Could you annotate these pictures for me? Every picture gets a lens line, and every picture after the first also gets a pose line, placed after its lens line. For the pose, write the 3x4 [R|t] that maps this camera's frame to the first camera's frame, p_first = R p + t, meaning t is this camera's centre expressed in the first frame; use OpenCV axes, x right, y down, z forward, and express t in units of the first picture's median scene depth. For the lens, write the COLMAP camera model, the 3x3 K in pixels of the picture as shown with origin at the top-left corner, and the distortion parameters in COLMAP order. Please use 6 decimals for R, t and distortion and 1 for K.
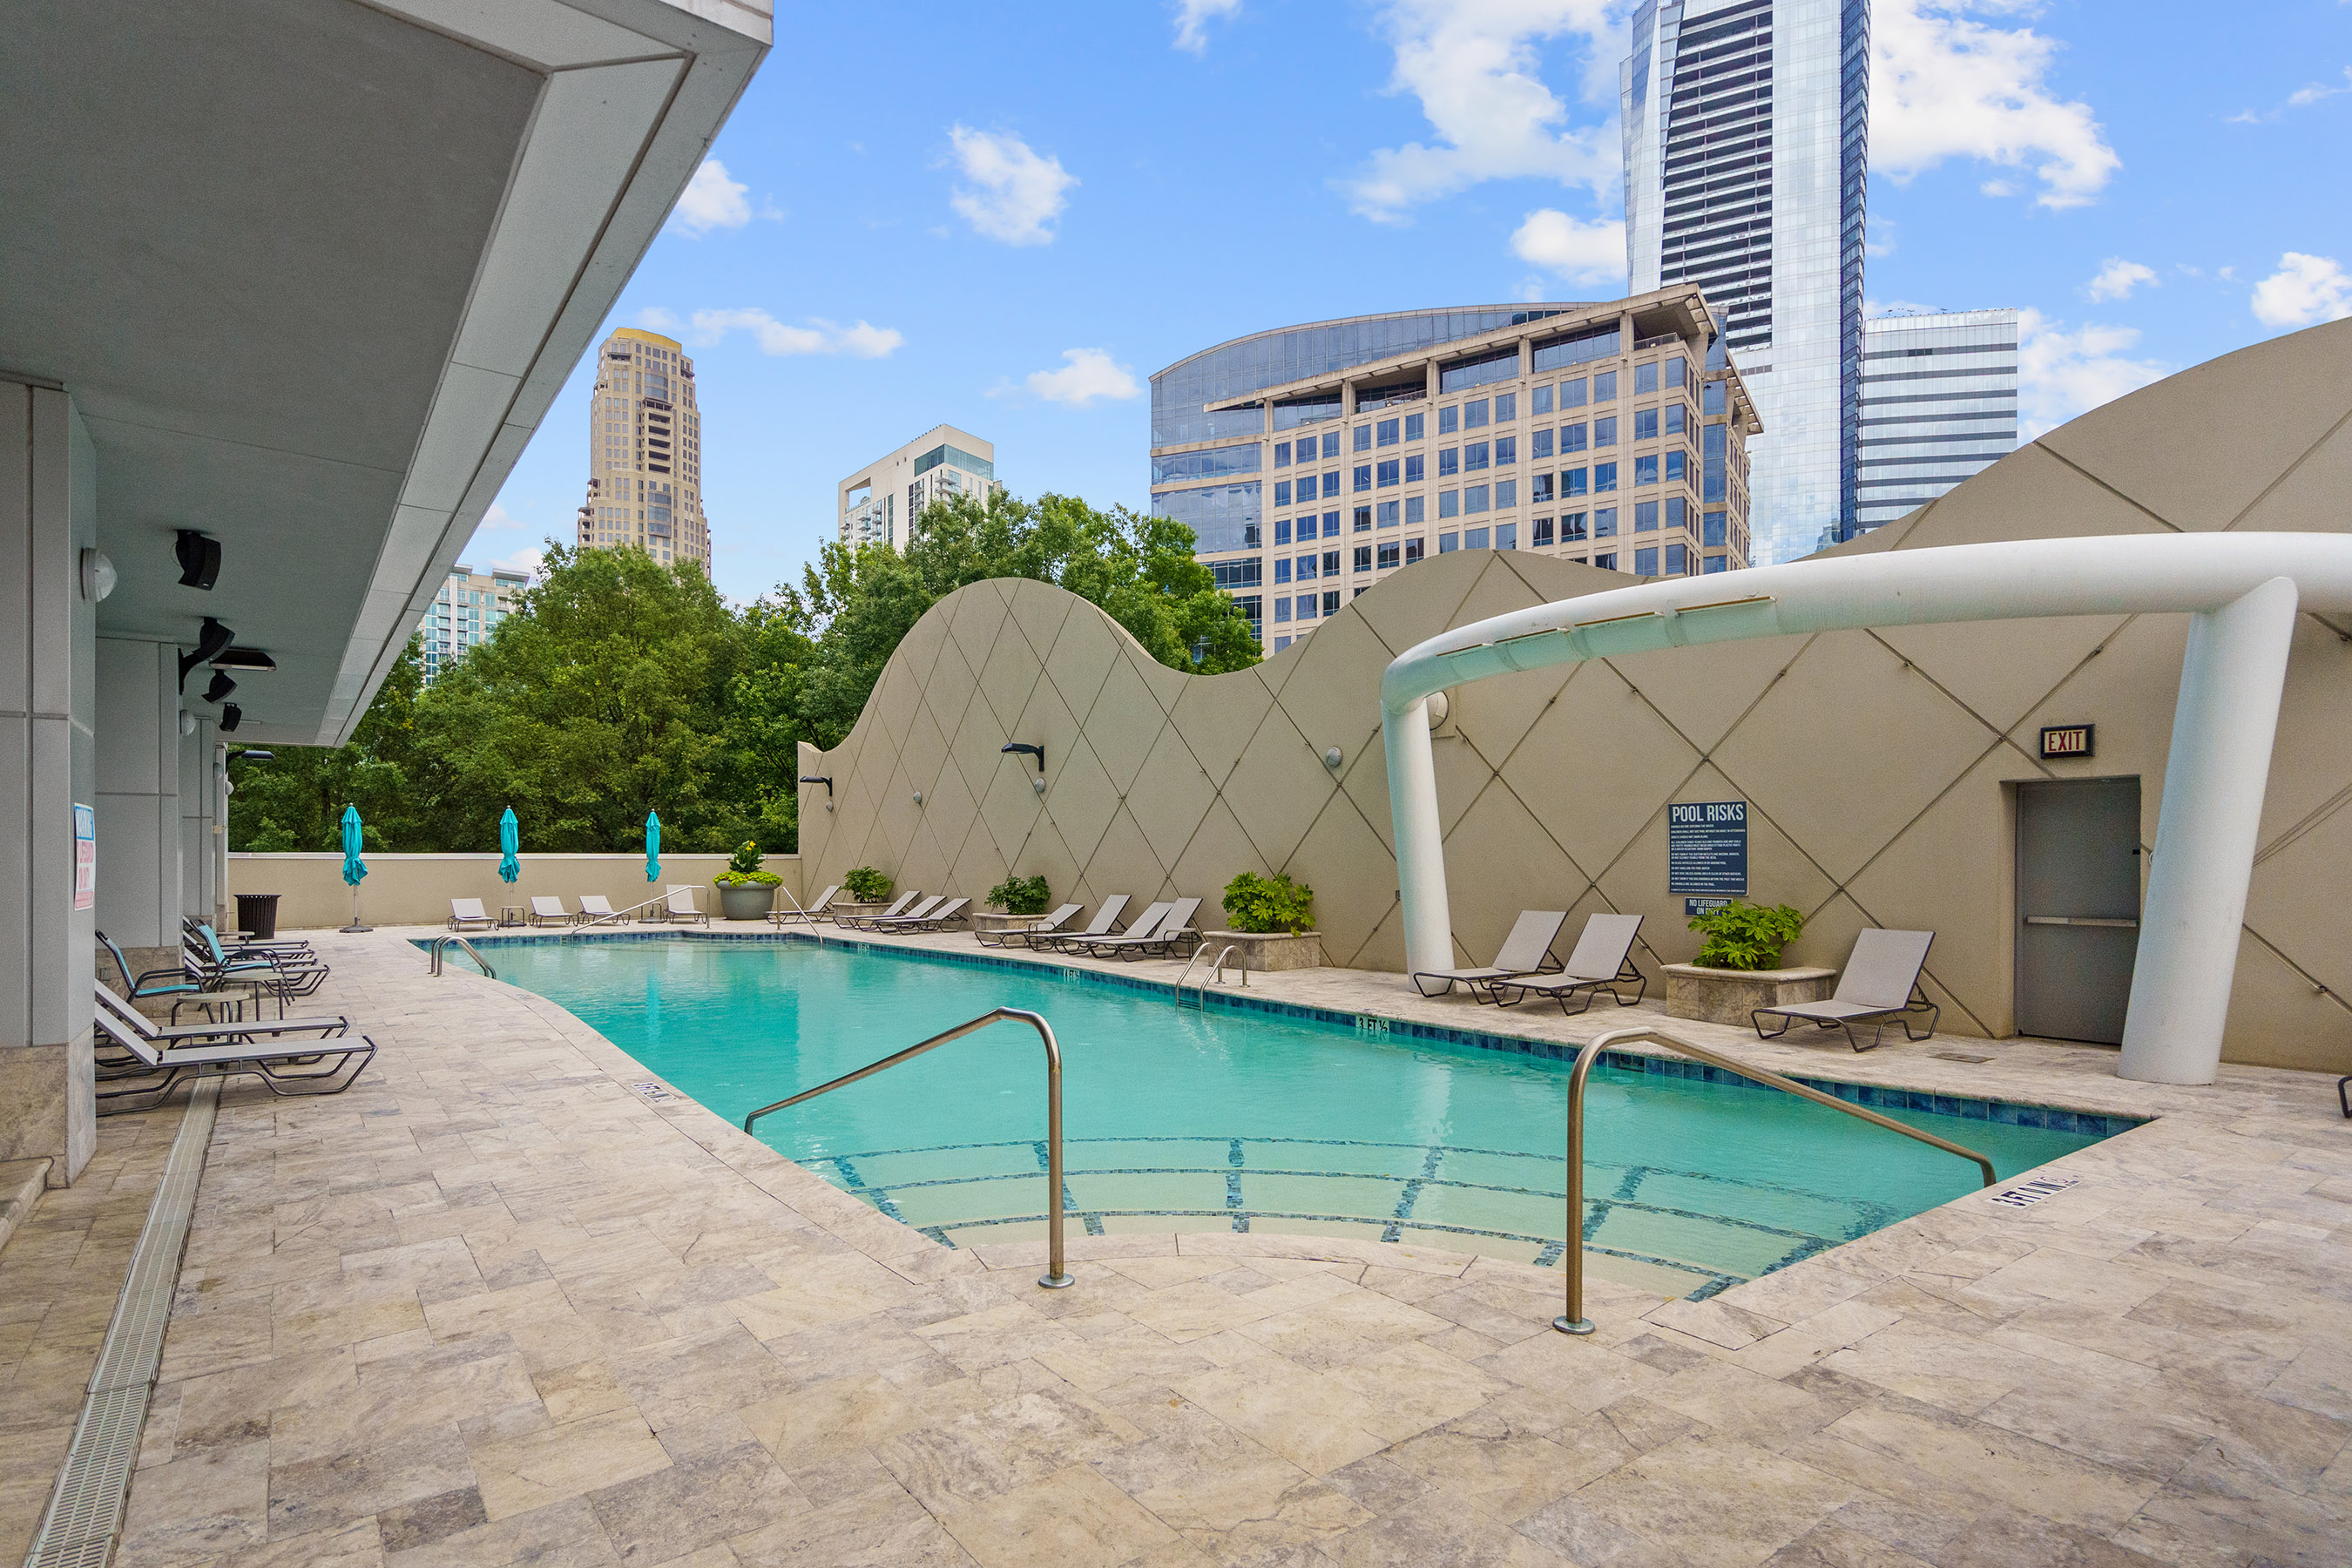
lens RADIAL K [[1216.6, 0, 1156.2], [0, 1216.6, 852.8], [0, 0, 1]] dist [-0.002259, 0.002173]
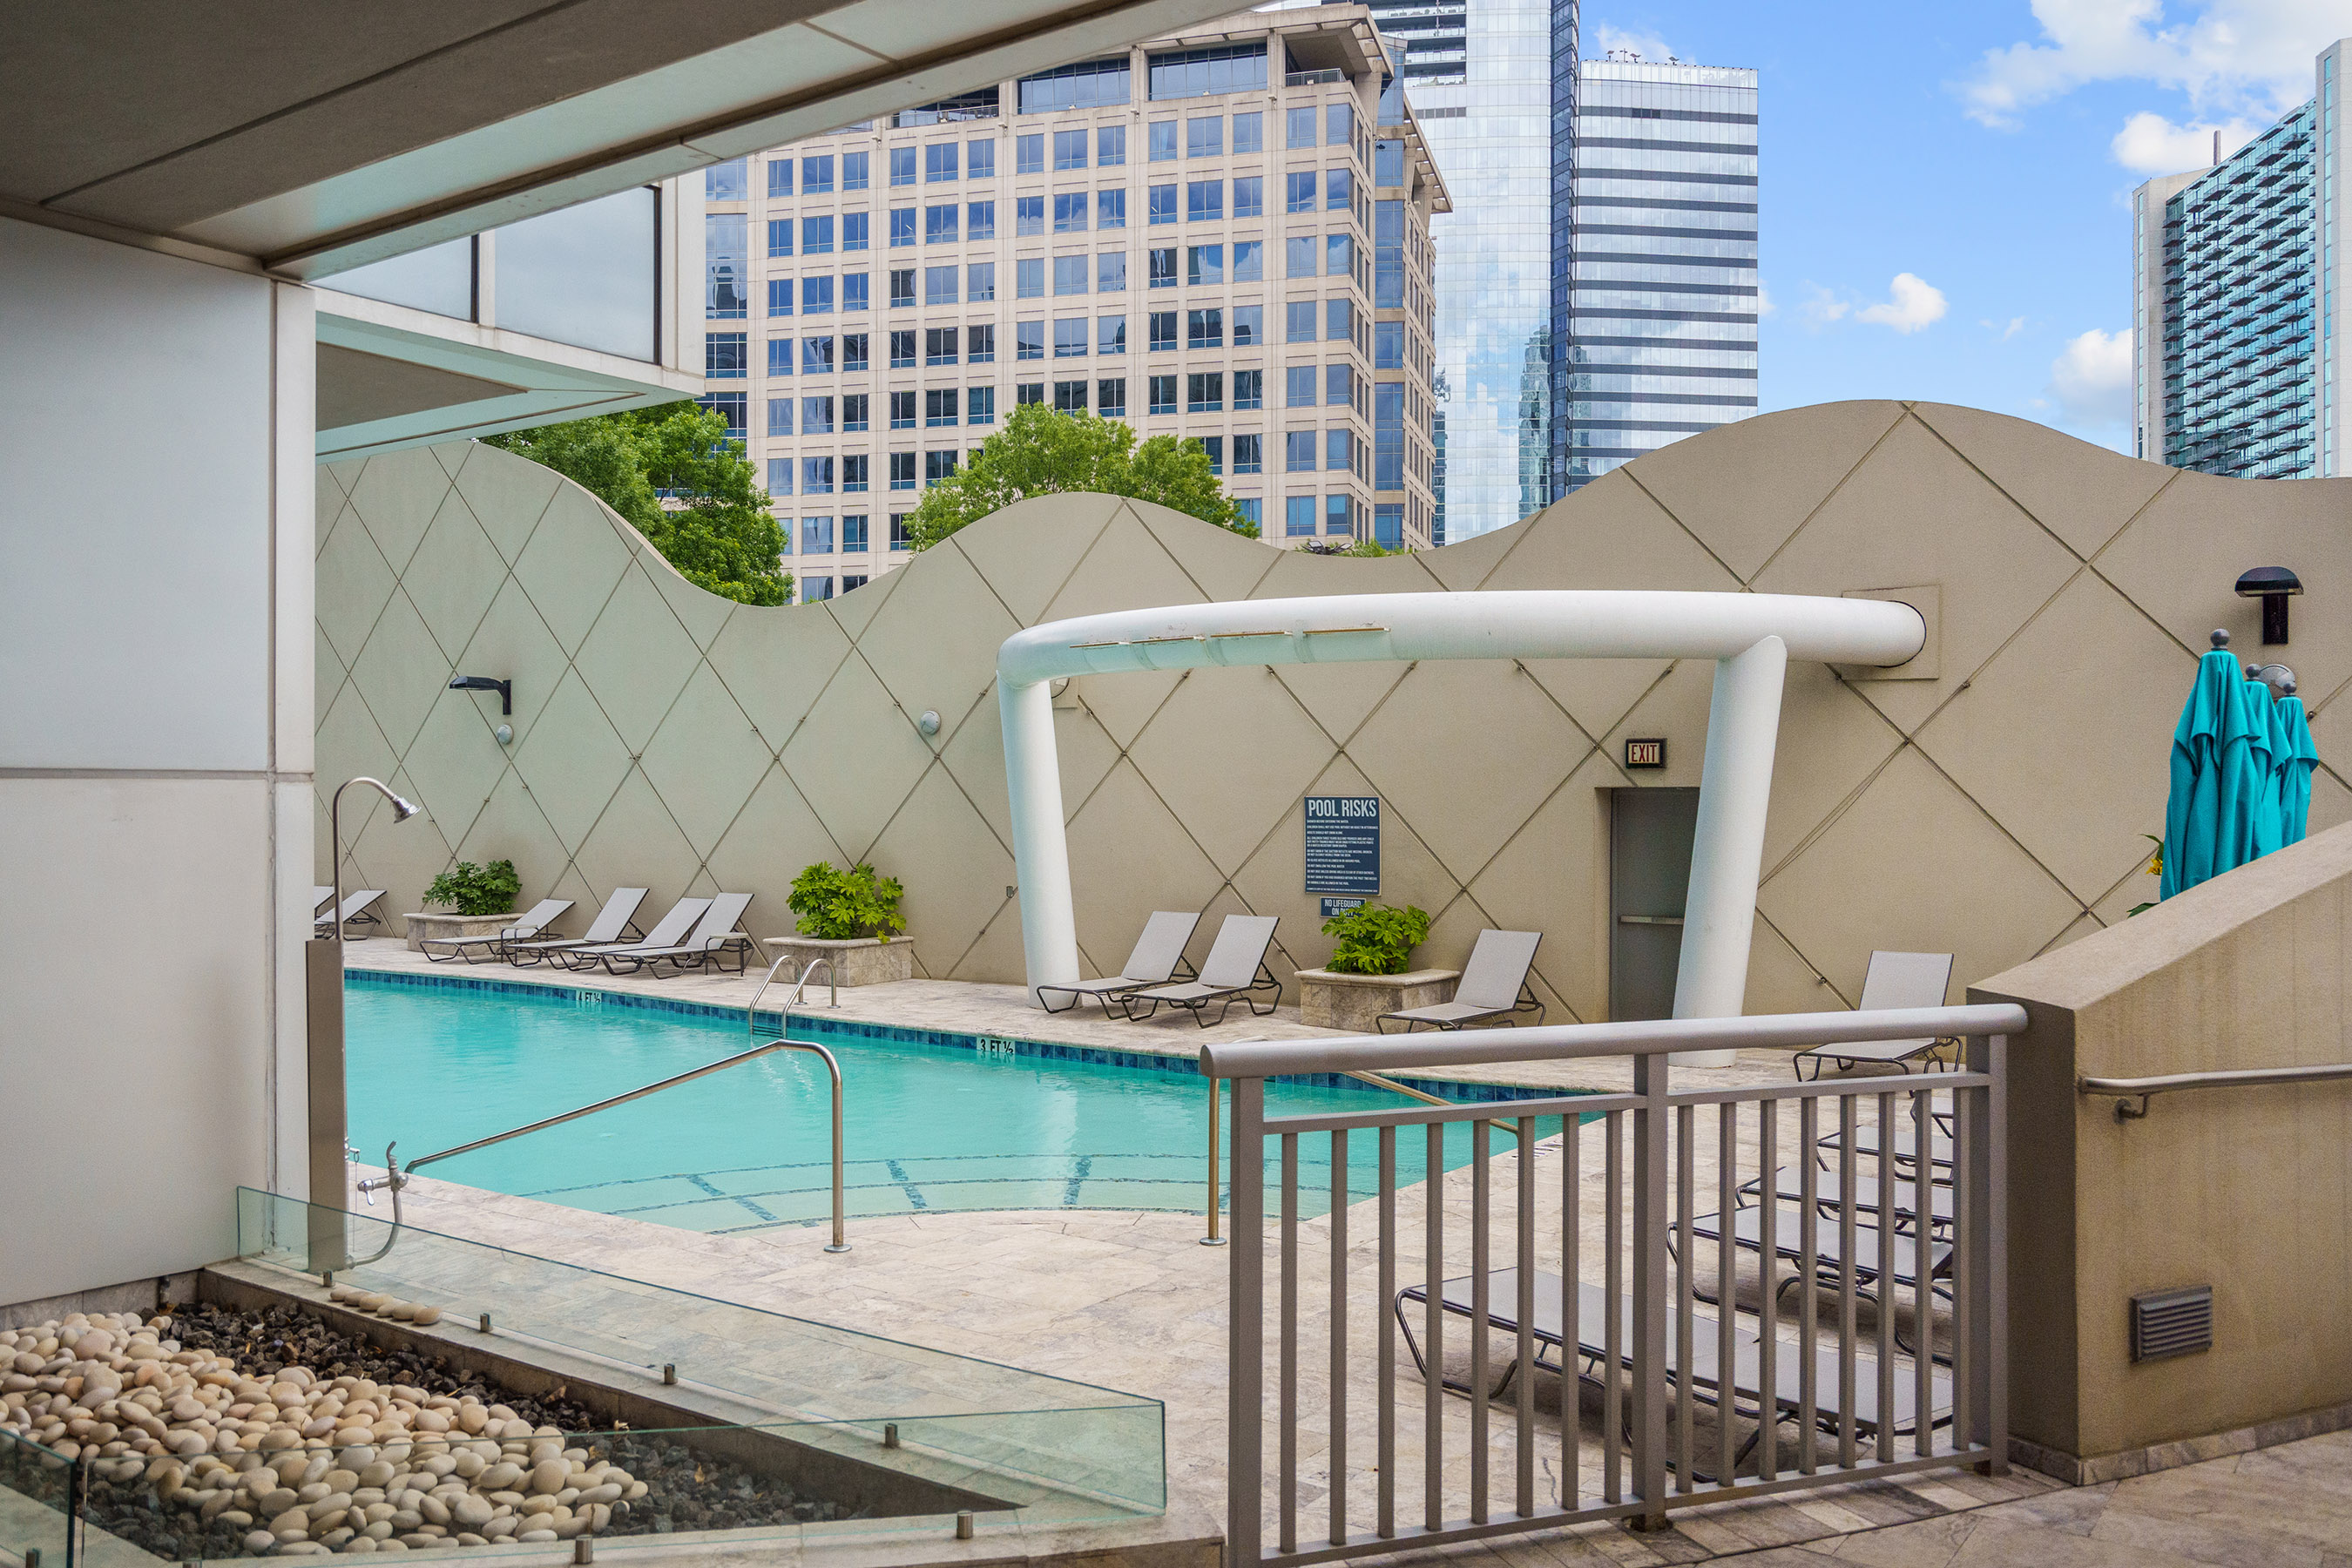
lens RADIAL K [[1913.8, 0, 1176.5], [0, 1913.8, 783.3], [0, 0, 1]] dist [-0.018208, 0.001743]
pose [[0.950314, 0.001142, 0.311291, -0.097872], [-0.001234, 0.999999, 0.000099, -0.038372], [-0.311291, -0.000478, 0.950314, -0.276232]]
